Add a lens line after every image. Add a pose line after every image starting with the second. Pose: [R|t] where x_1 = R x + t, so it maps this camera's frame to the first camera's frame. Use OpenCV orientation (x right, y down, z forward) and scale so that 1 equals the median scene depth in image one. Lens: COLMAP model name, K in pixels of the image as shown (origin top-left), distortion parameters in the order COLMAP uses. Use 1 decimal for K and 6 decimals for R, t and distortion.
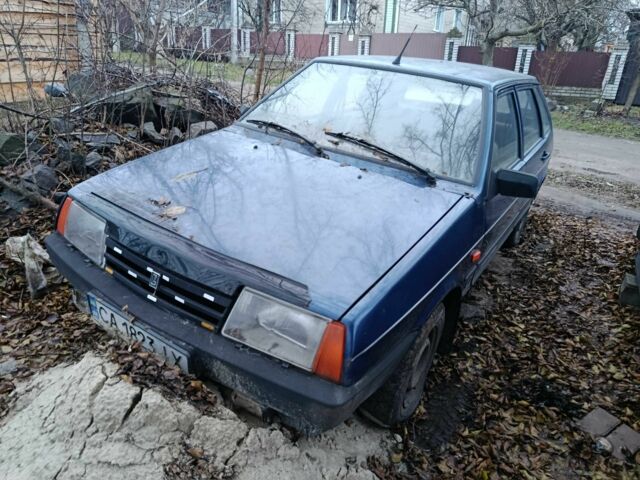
lens RADIAL K [[464.1, 0, 318.1], [0, 464.1, 240.1], [0, 0, 1]] dist [-0.006128, 0.005921]
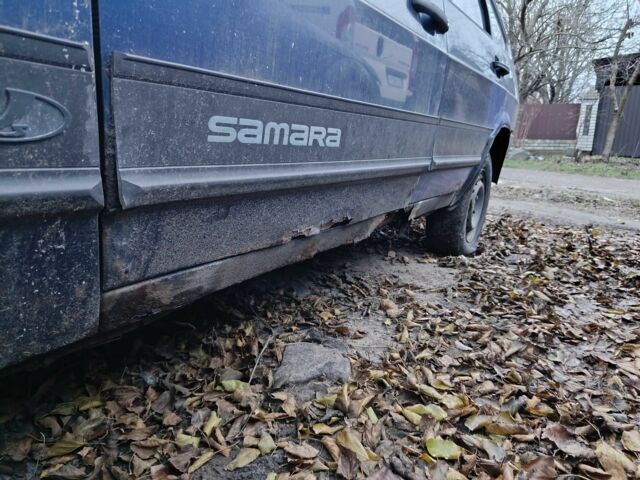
lens RADIAL K [[464.1, 0, 322.0], [0, 464.1, 239.2], [0, 0, 1]] dist [-0.006128, 0.005921]
pose [[0.999386, -0.016600, 0.030853, 0.291075], [0.021931, 0.983168, -0.181385, 0.111903], [-0.027323, 0.181950, 0.982928, 0.567717]]
